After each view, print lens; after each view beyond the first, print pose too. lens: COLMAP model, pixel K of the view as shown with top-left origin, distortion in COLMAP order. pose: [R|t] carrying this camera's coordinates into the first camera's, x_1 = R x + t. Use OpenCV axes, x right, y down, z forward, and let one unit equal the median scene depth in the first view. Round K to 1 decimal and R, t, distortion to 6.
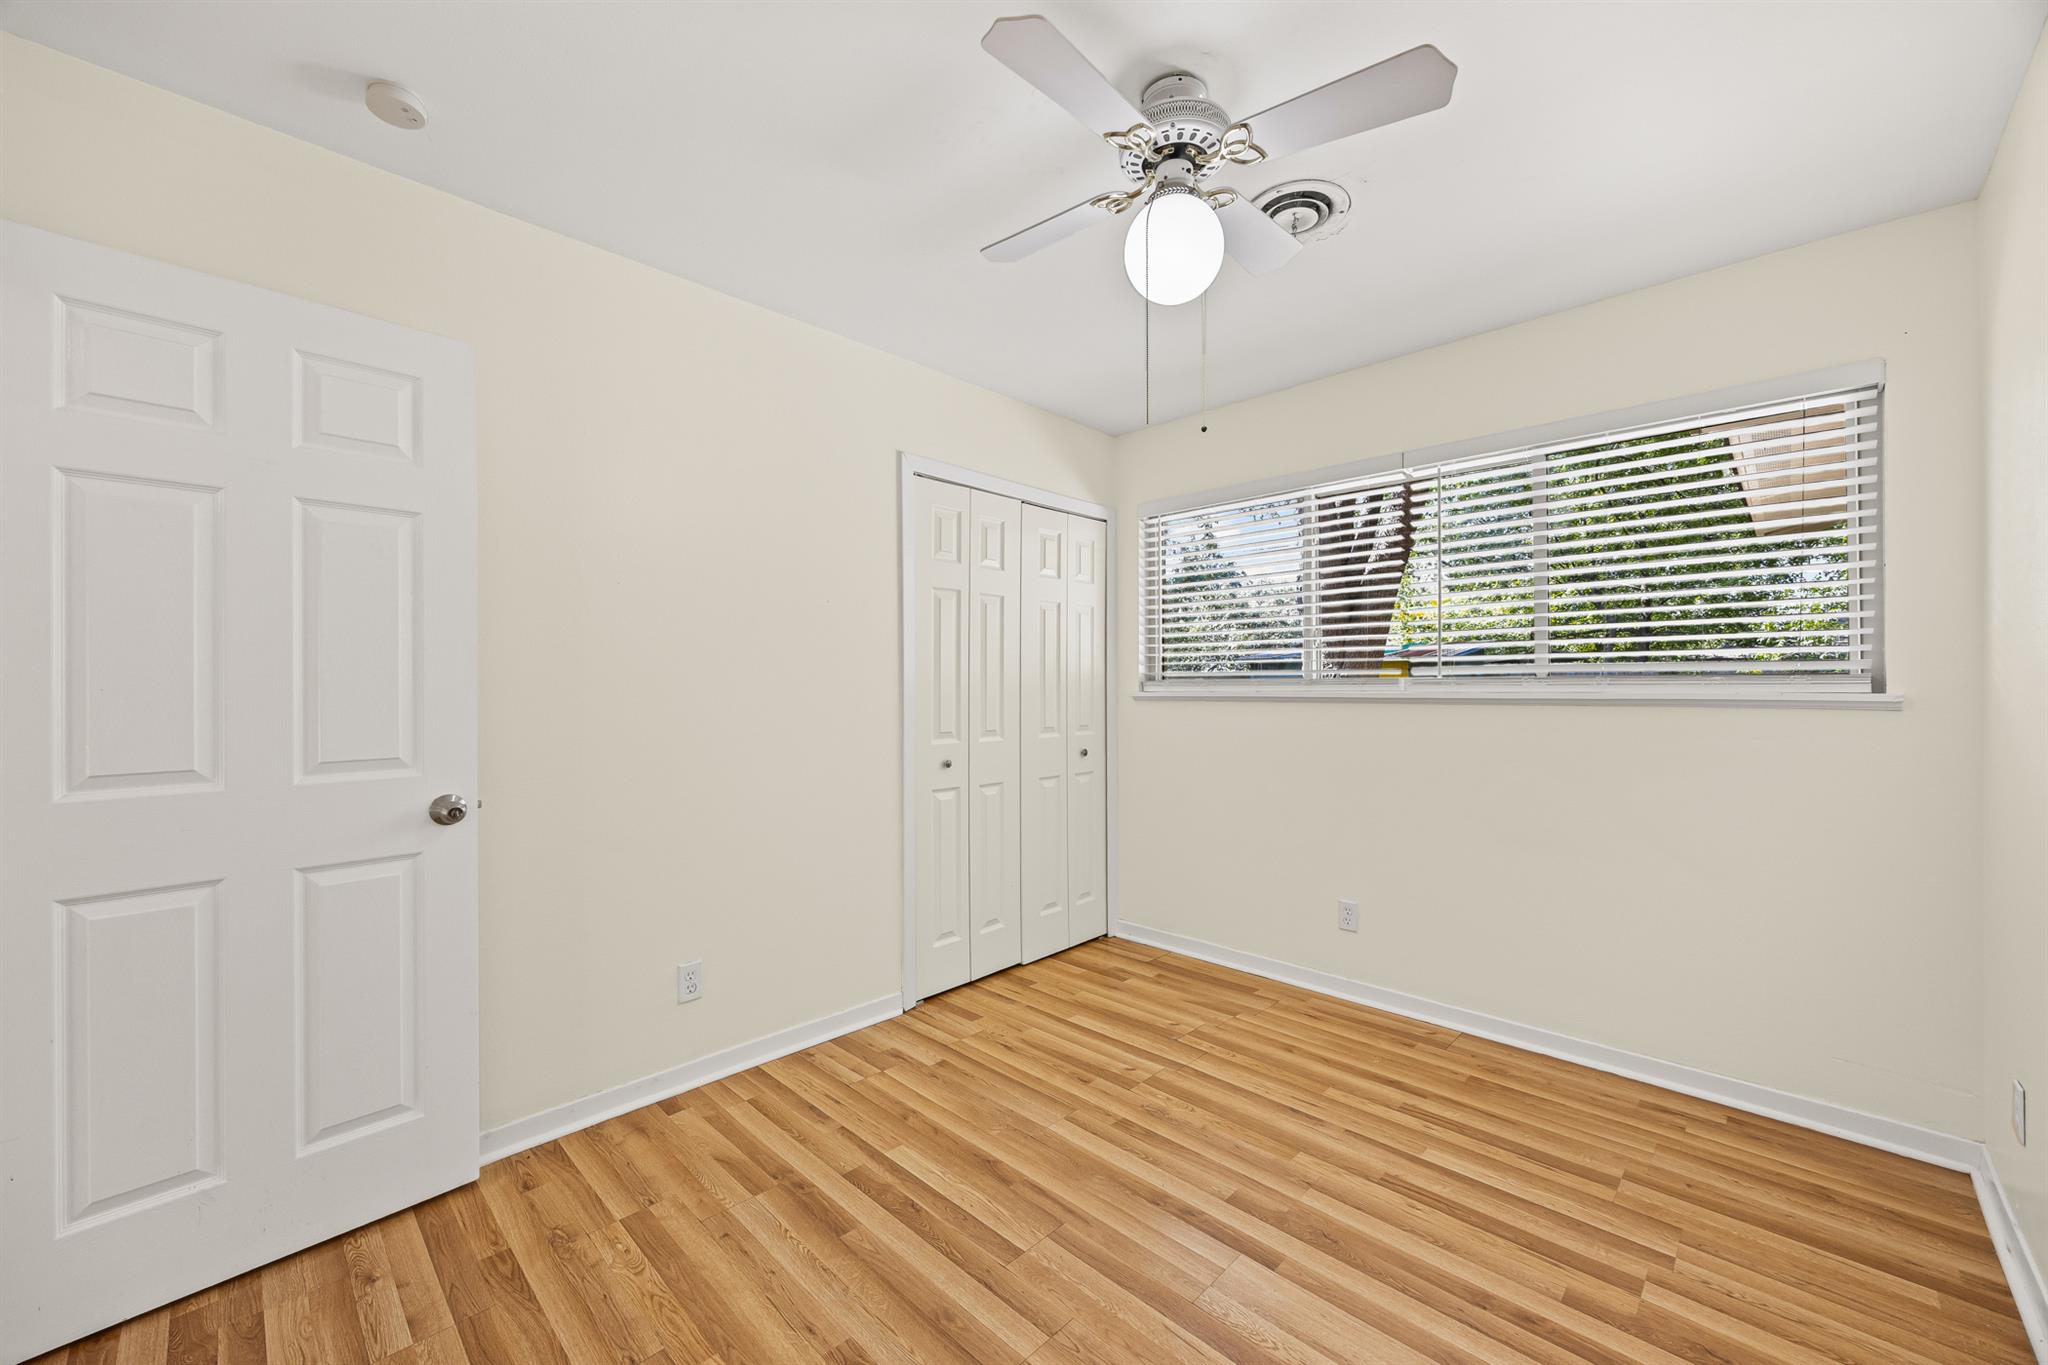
lens RADIAL K [[788.0, 0, 1024.0], [0, 788.0, 682.5], [0, 0, 1]] dist [-0.000245, -0.000046]
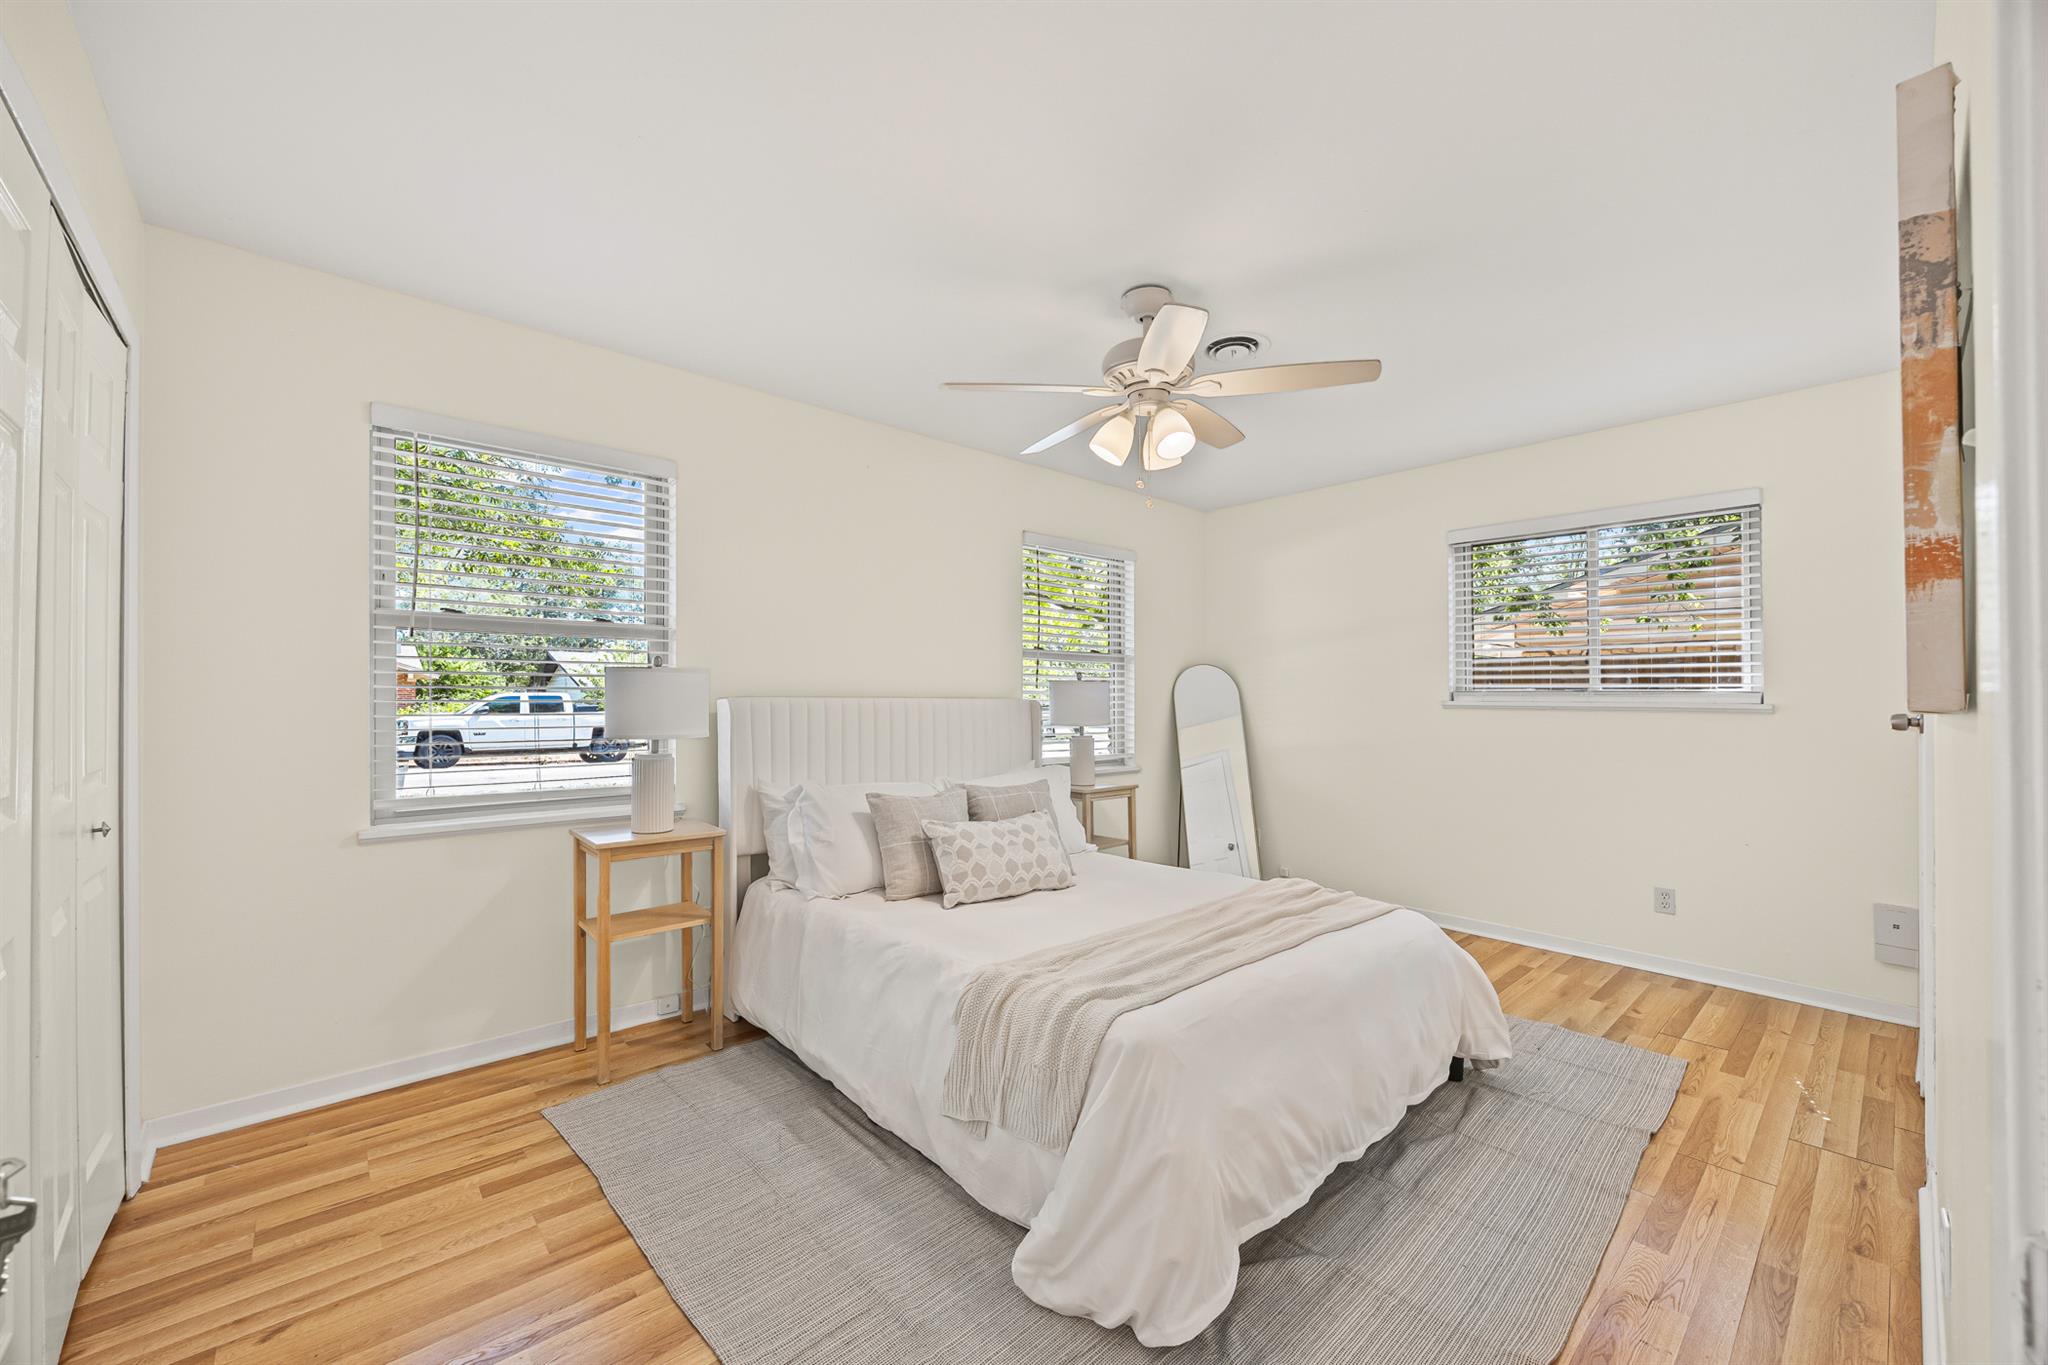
lens RADIAL K [[788.0, 0, 1024.0], [0, 788.0, 682.5], [0, 0, 1]] dist [-0.000245, -0.000046]
pose [[-0.072124, -0.012865, -0.997313, 1.158347], [0.001285, 0.999915, -0.012992, -0.001501], [0.997395, -0.002219, -0.072101, 0.371484]]
